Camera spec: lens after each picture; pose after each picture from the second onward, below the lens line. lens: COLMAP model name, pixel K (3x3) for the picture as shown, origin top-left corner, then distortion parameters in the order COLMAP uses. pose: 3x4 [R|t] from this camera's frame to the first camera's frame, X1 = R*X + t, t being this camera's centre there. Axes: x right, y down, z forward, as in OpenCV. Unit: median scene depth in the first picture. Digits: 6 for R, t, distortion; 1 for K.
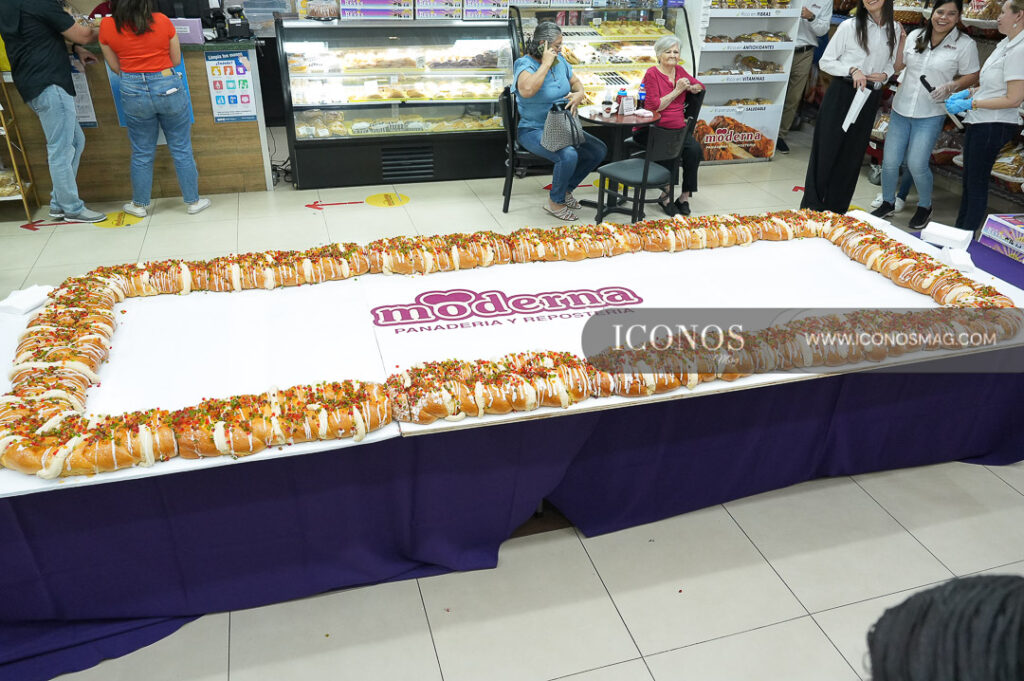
lens RADIAL K [[791.8, 0, 511.0], [0, 791.8, 342.2], [0, 0, 1]] dist [-0.012800, -0.000659]
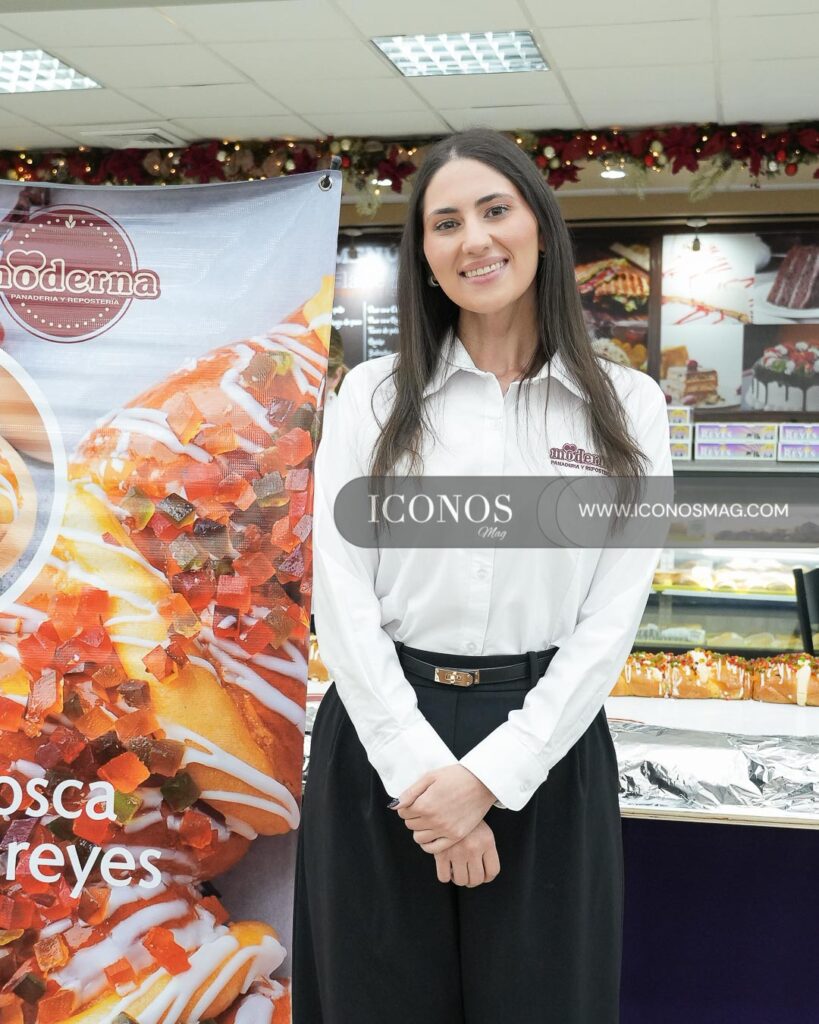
lens RADIAL K [[1565.1, 0, 411.0], [0, 1565.1, 513.7], [0, 0, 1]] dist [0.000724, 0.000000]
pose [[0.865982, 0.005427, -0.500045, 0.607982], [-0.231102, 0.891101, -0.390553, 0.289639], [0.443471, 0.453773, 0.772932, 0.039637]]
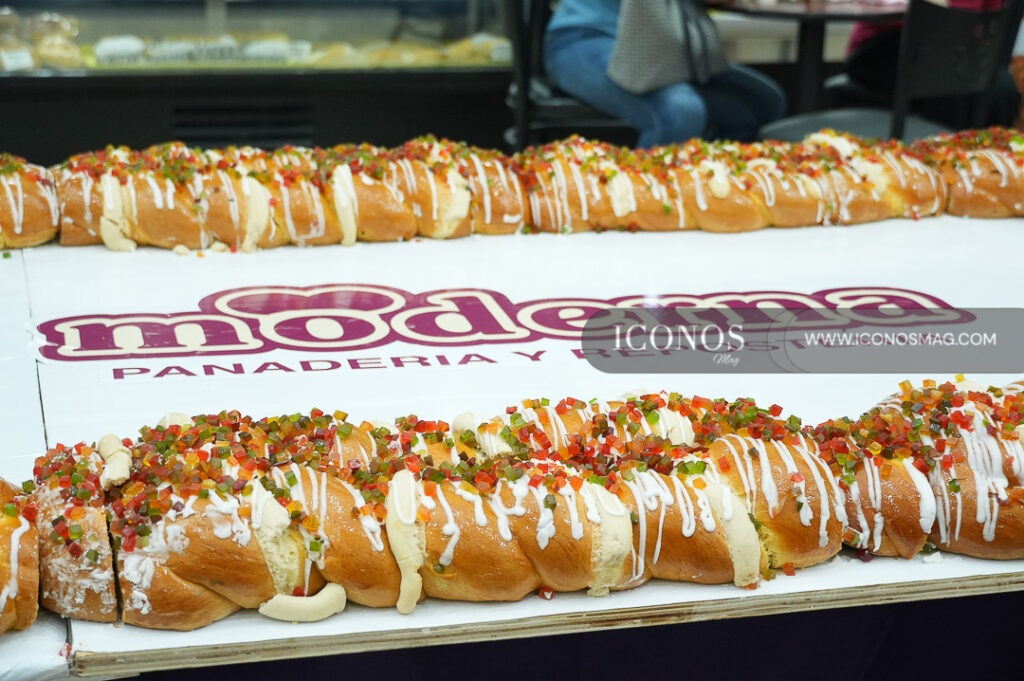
lens RADIAL K [[1886.1, 0, 515.1], [0, 1886.1, 340.6], [0, 0, 1]] dist [0.053676, 0.000000]
pose [[0.999991, 0.004182, -0.000072, -0.004586], [-0.004103, 0.977464, -0.211061, 0.113267], [-0.000813, 0.211059, 0.977473, 0.340984]]
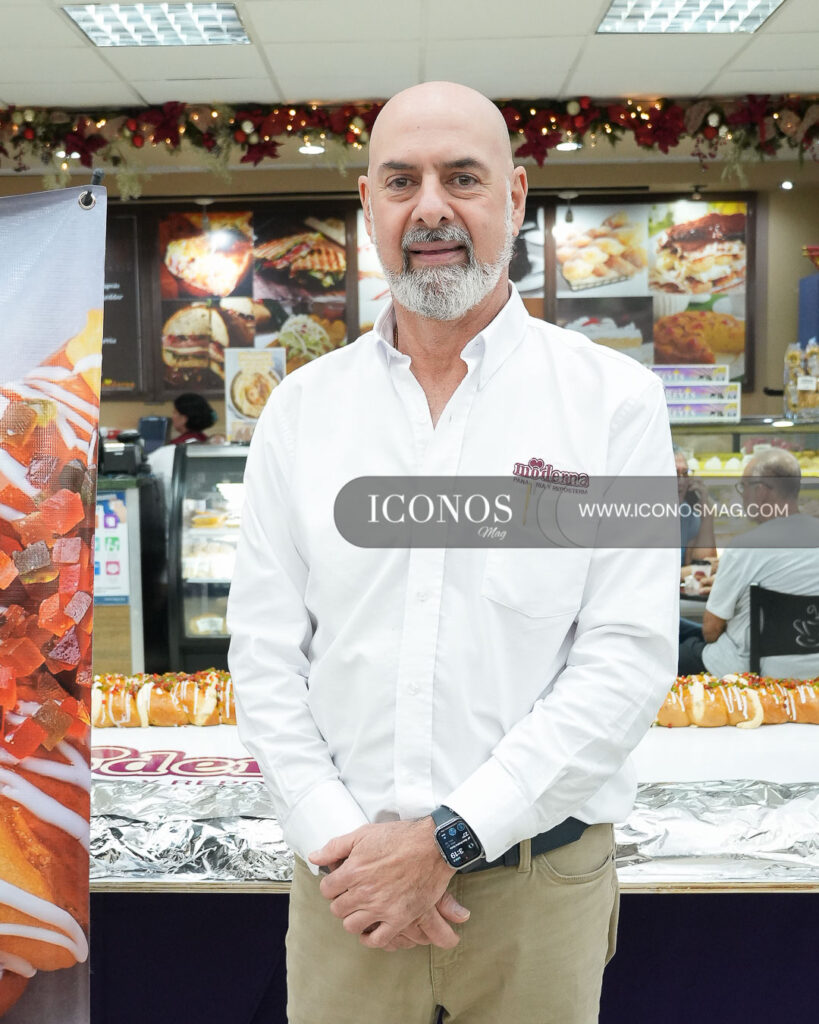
lens RADIAL K [[1565.0, 0, 405.4], [0, 1565.0, 509.2], [0, 0, 1]] dist [0.001289, 0.000000]
pose [[0.946647, -0.018161, -0.321761, 0.518542], [-0.121600, 0.904483, -0.408808, 0.221164], [0.298452, 0.426123, 0.854017, 0.077662]]
